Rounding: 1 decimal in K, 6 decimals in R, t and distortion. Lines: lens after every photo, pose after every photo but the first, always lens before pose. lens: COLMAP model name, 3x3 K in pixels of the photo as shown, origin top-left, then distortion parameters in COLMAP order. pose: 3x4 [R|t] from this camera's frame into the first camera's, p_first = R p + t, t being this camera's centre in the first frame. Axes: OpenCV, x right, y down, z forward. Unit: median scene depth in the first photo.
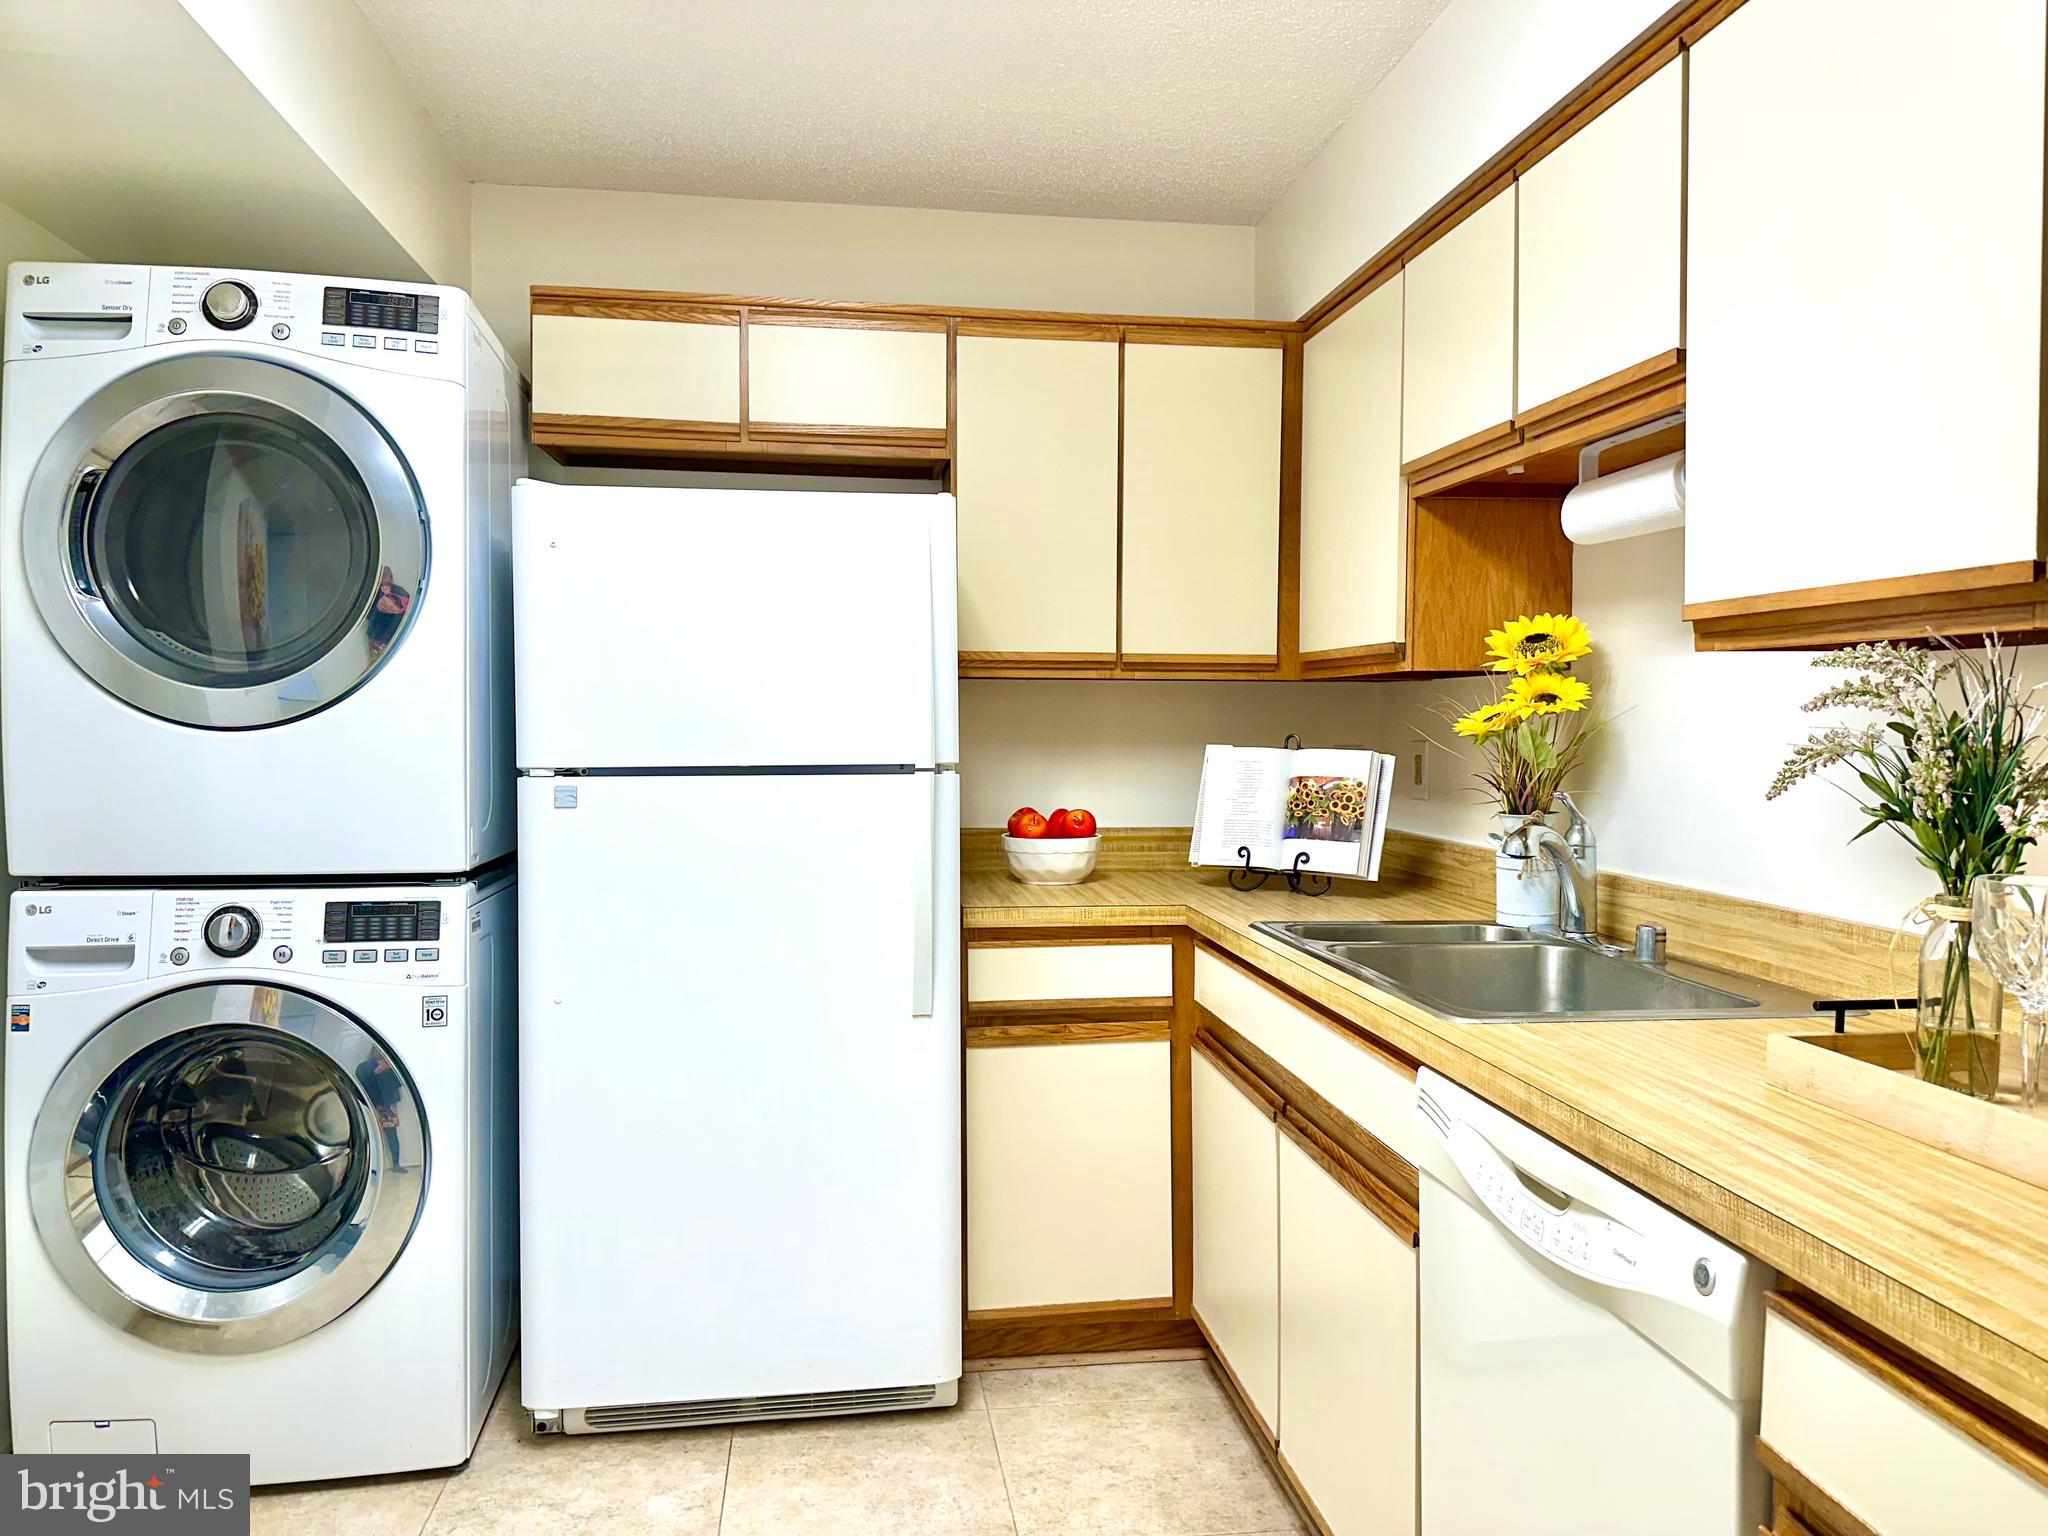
lens RADIAL K [[1429.4, 0, 1021.8], [0, 1429.4, 764.6], [0, 0, 1]] dist [0.079523, -0.098503]
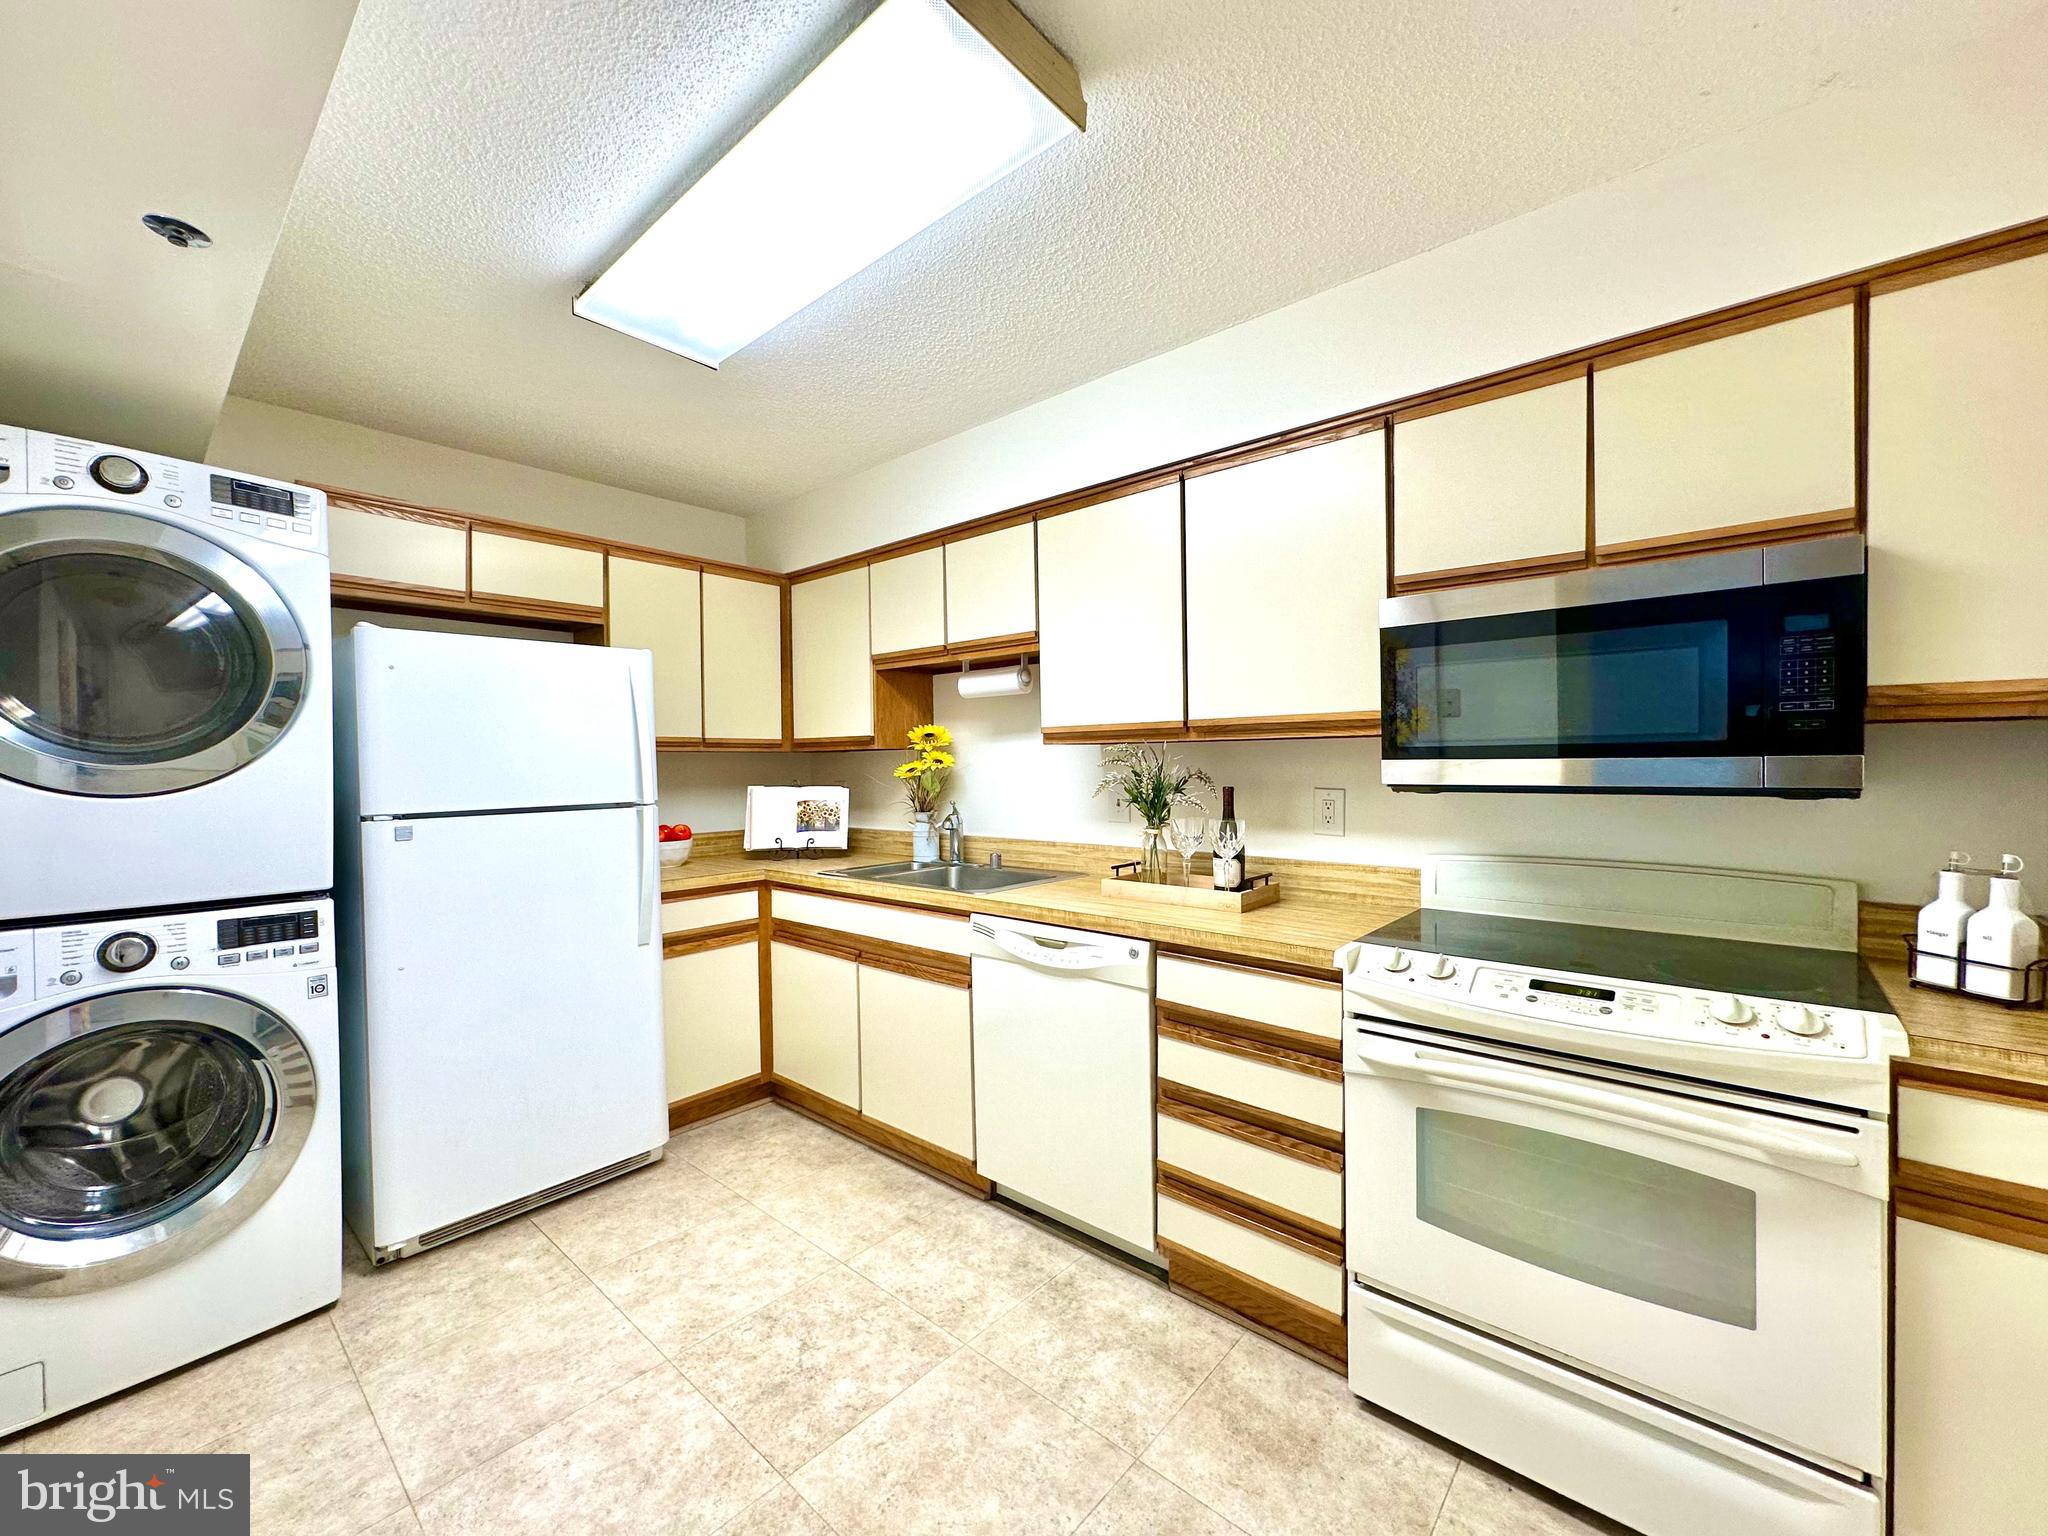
lens RADIAL K [[813.8, 0, 1018.7], [0, 813.8, 771.1], [0, 0, 1]] dist [-0.001694, 0.000429]
pose [[0.758031, -0.018405, 0.651959, -0.381888], [0.036557, 0.999229, -0.014296, -0.007017], [-0.651193, 0.034671, 0.758120, -0.072421]]
